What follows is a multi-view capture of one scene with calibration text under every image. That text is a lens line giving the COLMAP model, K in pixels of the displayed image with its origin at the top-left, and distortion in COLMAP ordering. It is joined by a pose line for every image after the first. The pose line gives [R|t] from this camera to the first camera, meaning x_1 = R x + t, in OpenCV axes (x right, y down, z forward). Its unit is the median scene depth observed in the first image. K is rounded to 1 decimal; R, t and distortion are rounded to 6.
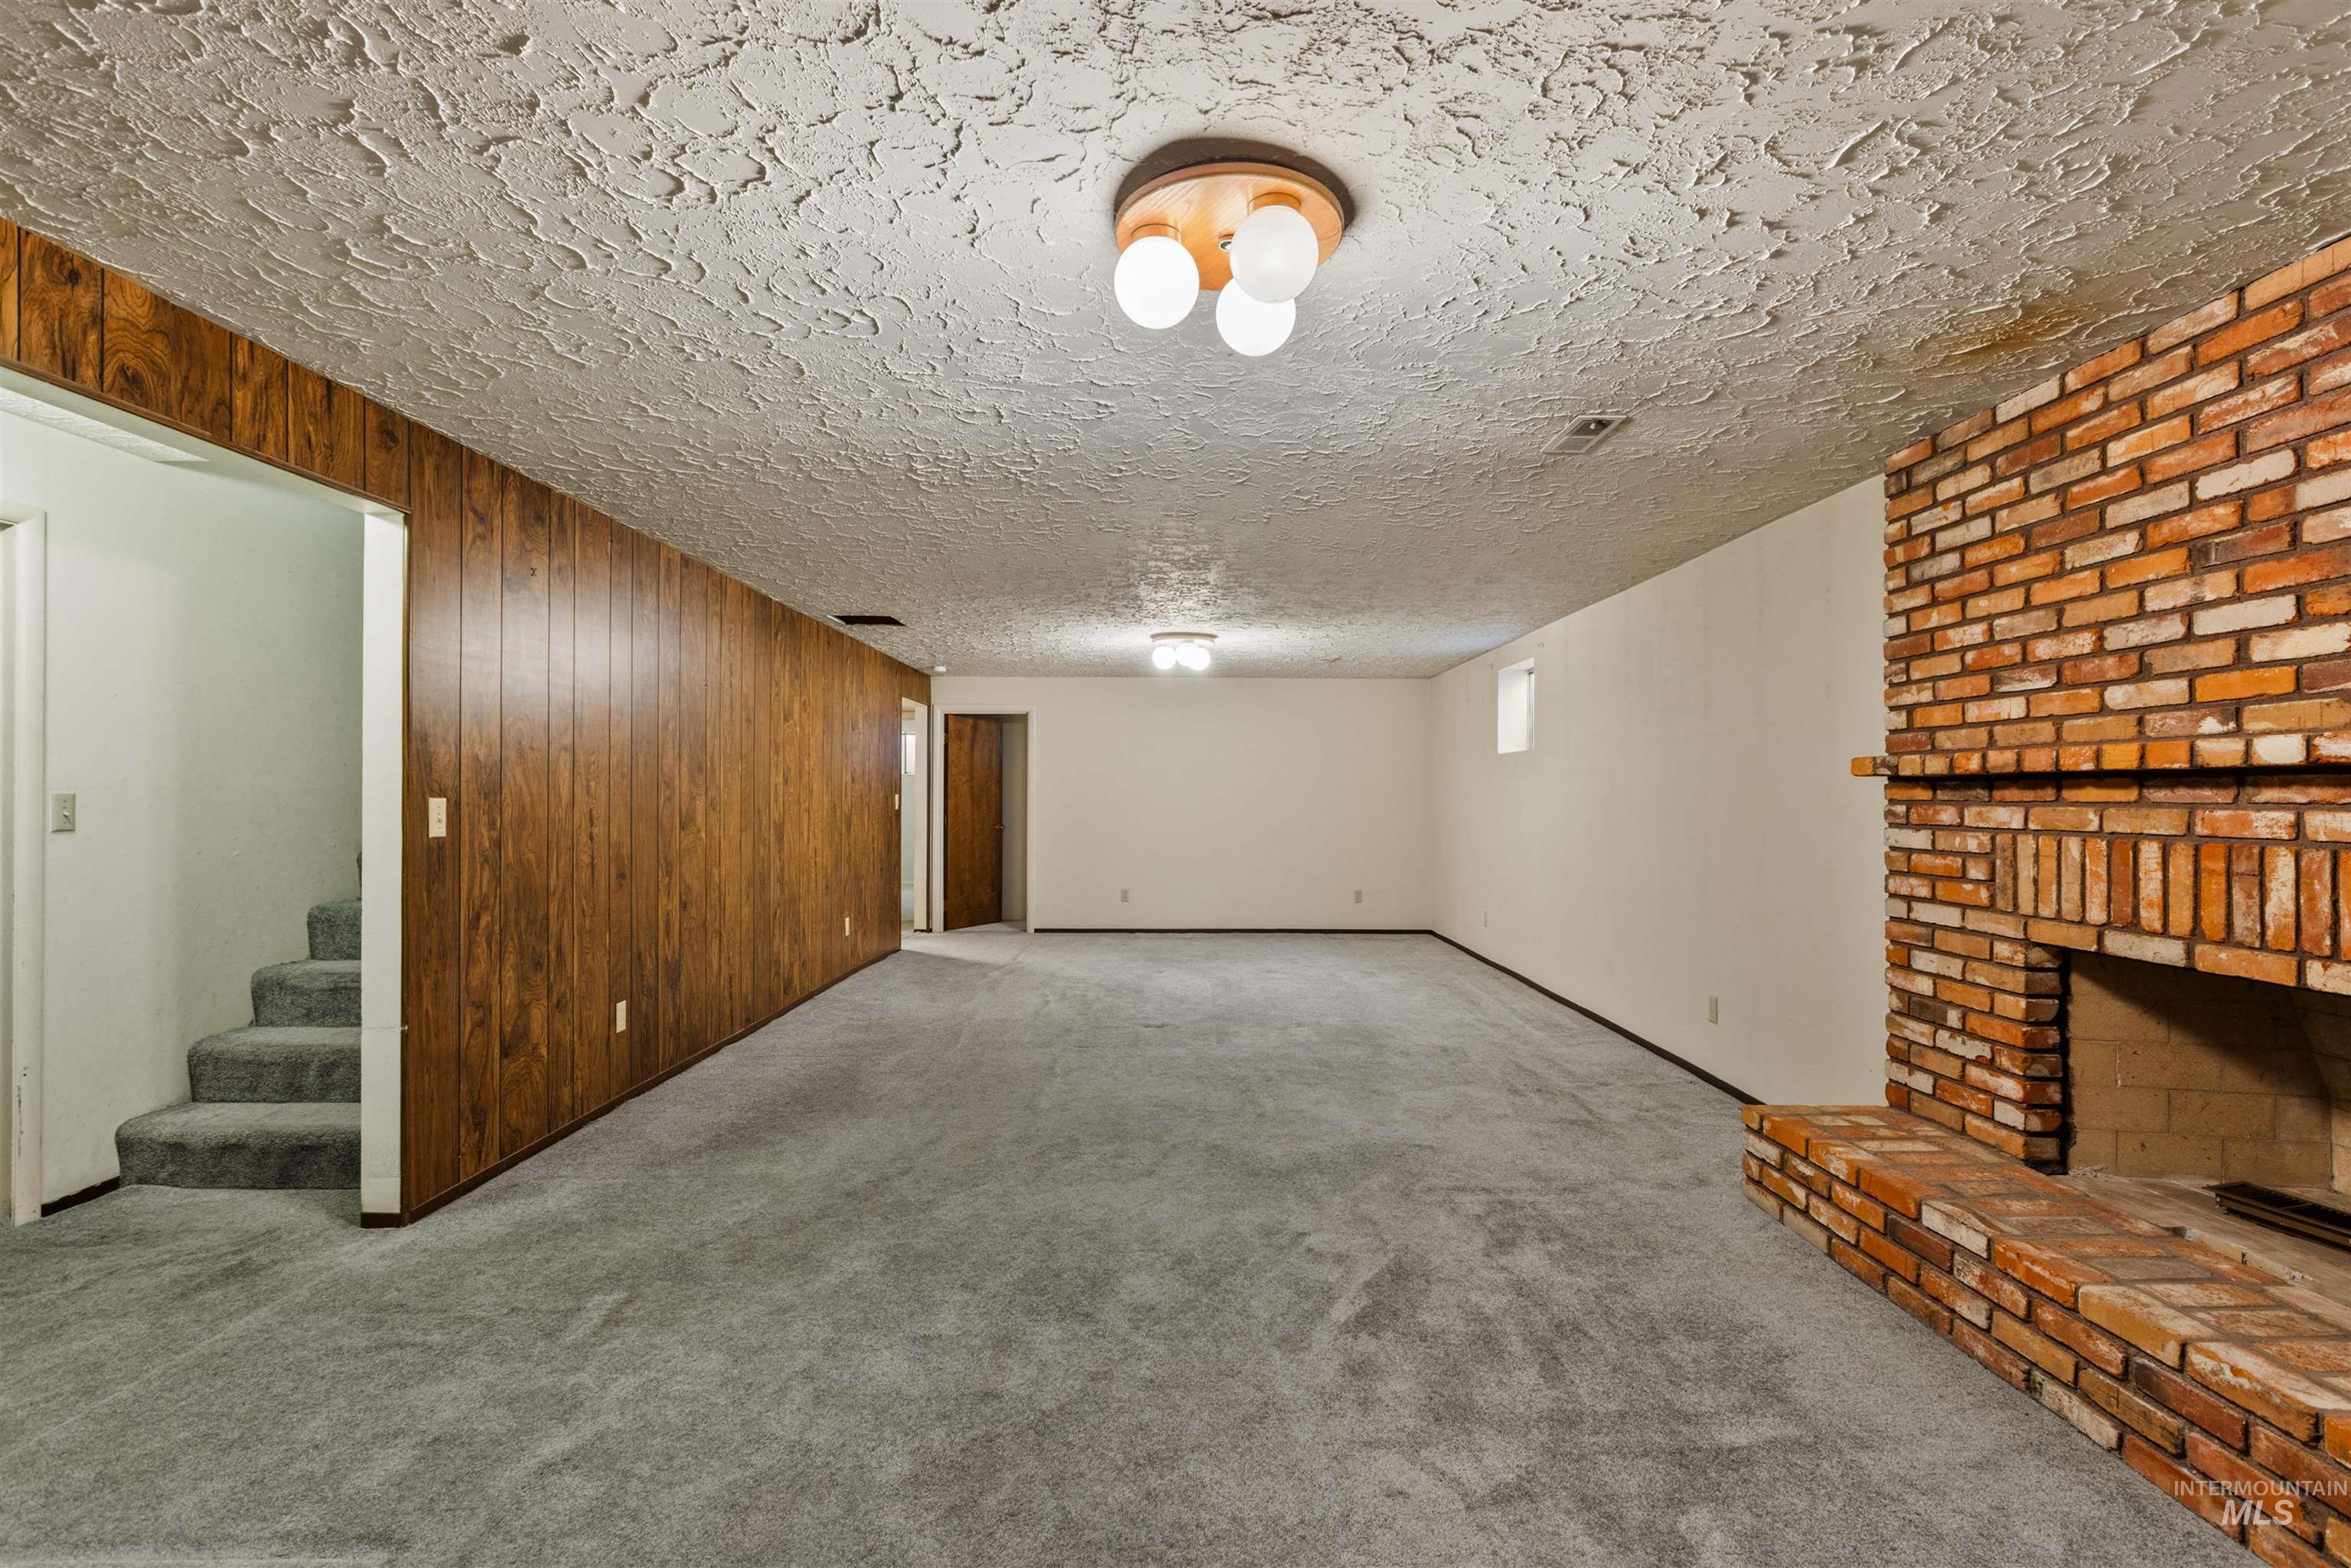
lens RADIAL K [[1058.8, 0, 1181.7], [0, 1058.8, 788.6], [0, 0, 1]] dist [0.001001, -0.000716]
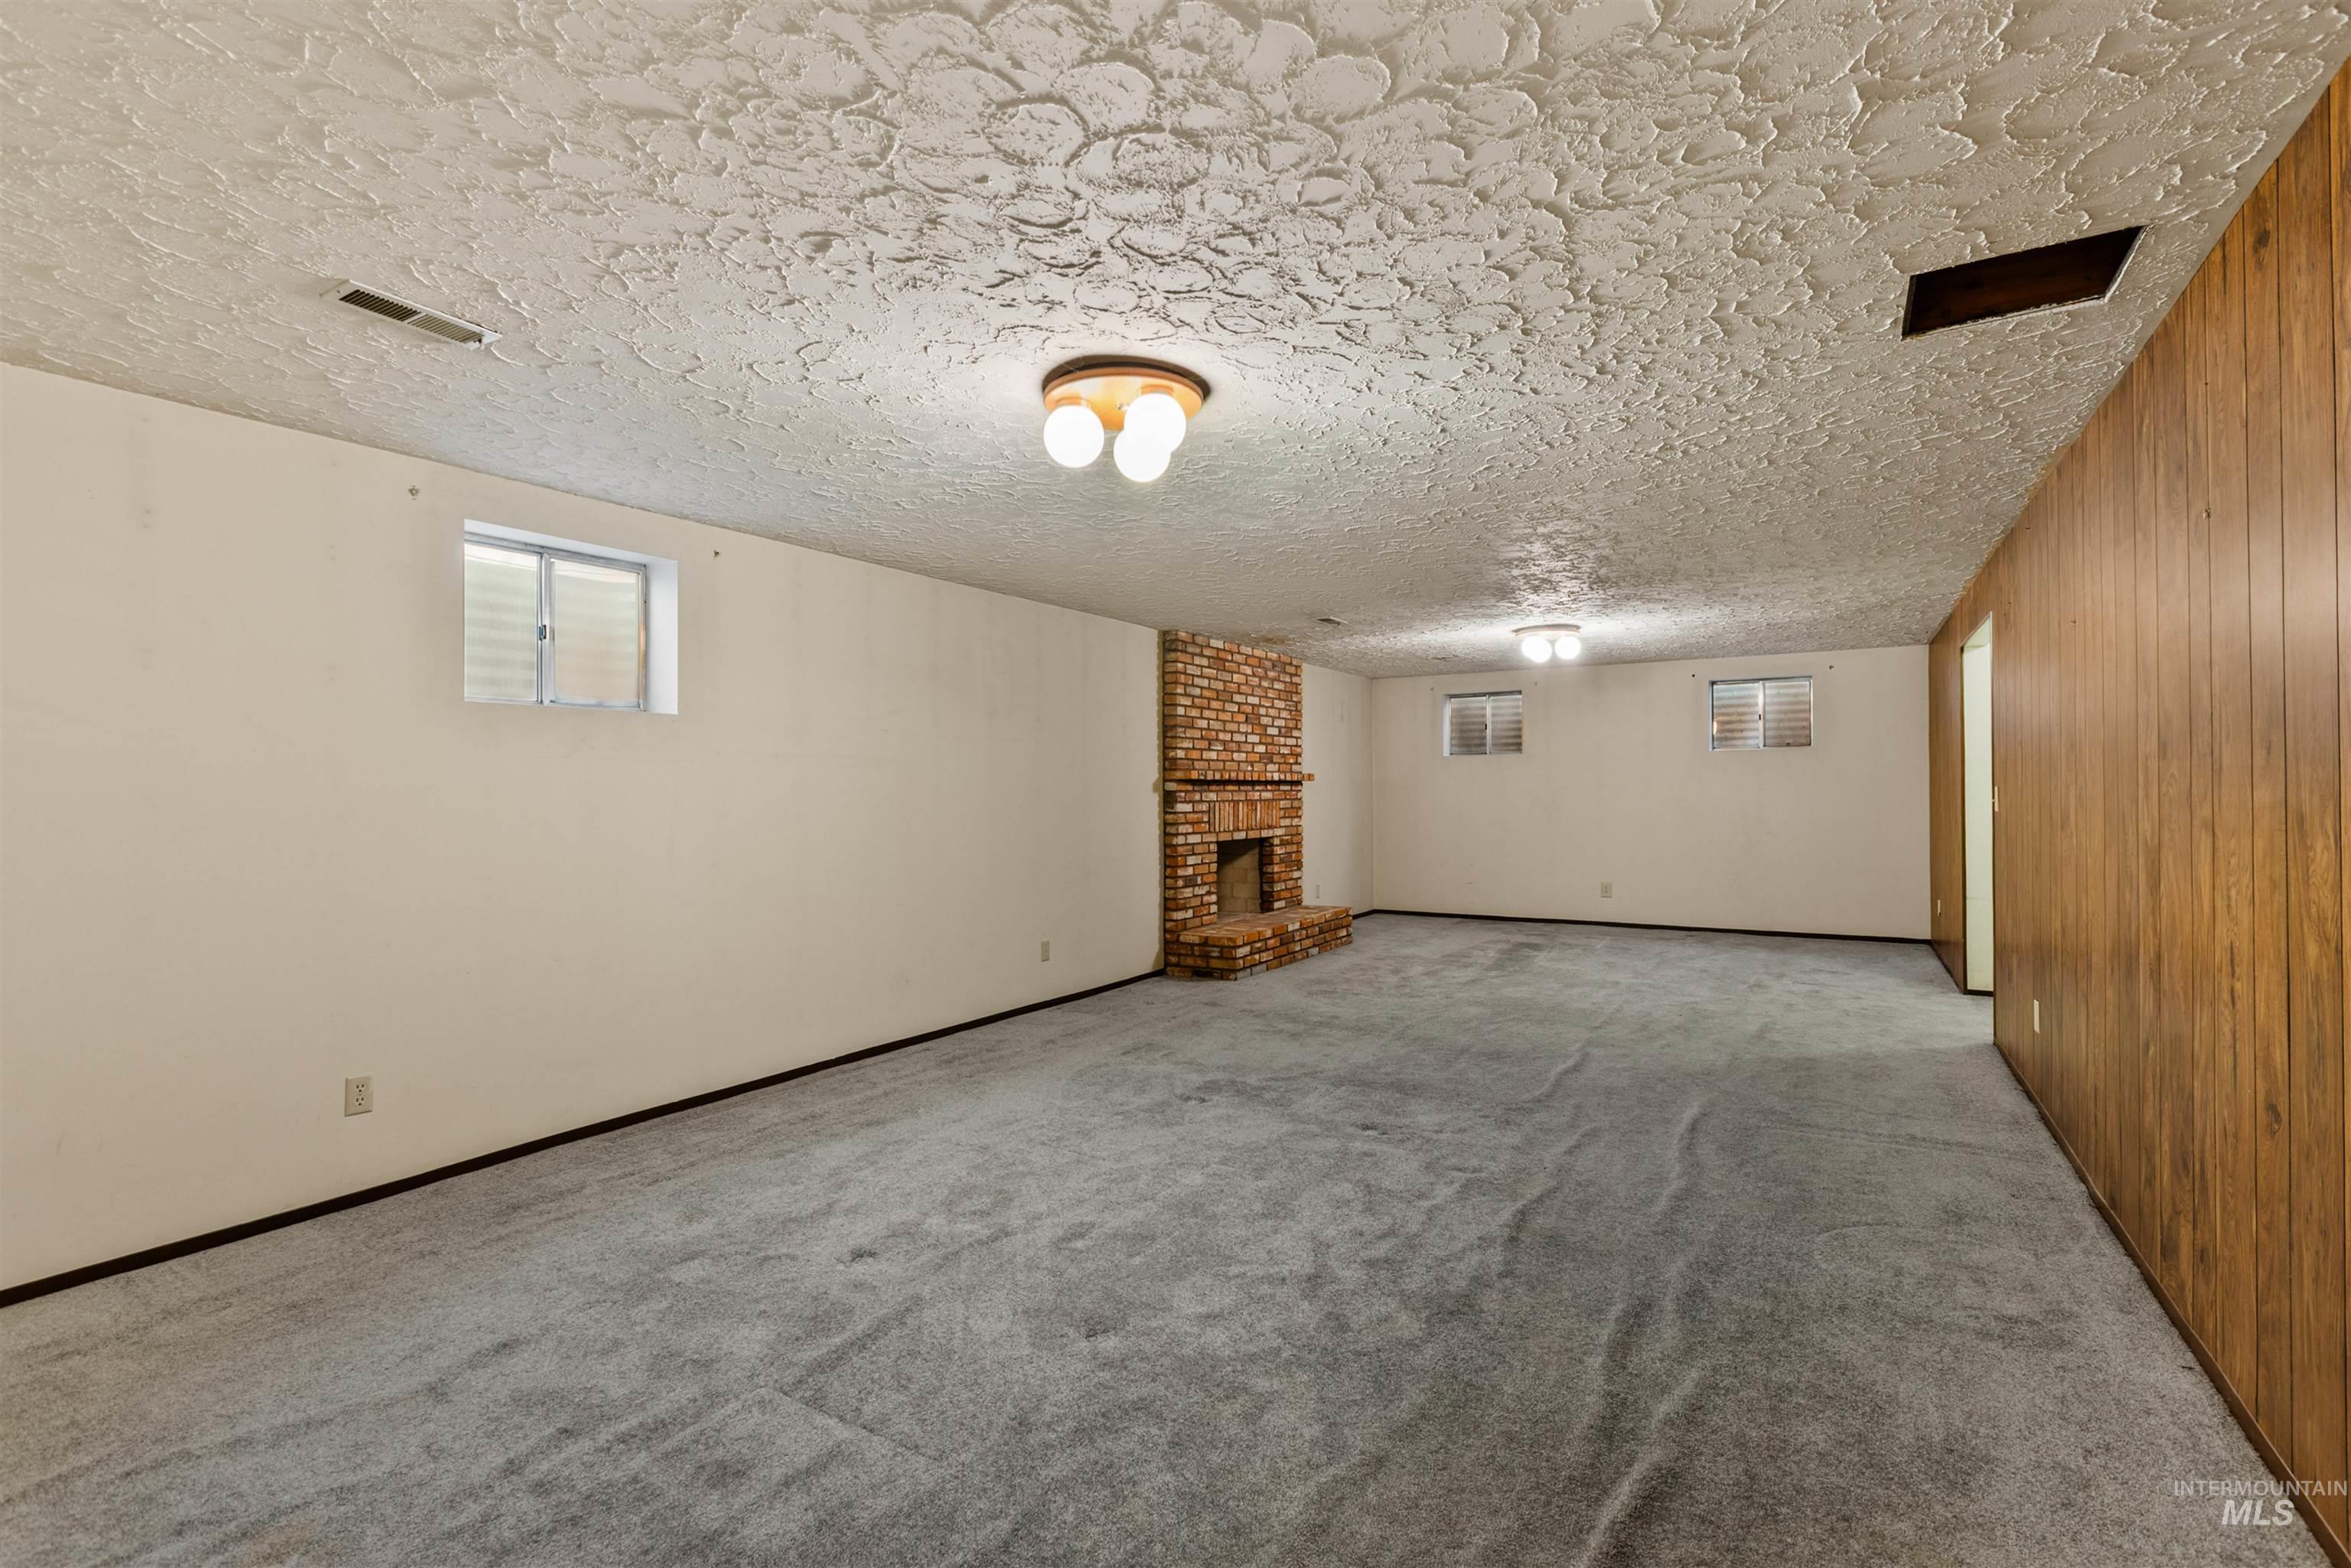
lens RADIAL K [[1058.8, 0, 1186.8], [0, 1058.8, 783.7], [0, 0, 1]] dist [0.001001, -0.000716]
pose [[-0.848116, 0.006845, 0.529766, -0.557378], [0.002019, 0.999951, -0.009688, 0.020376], [-0.529806, -0.007147, -0.848088, 3.220353]]
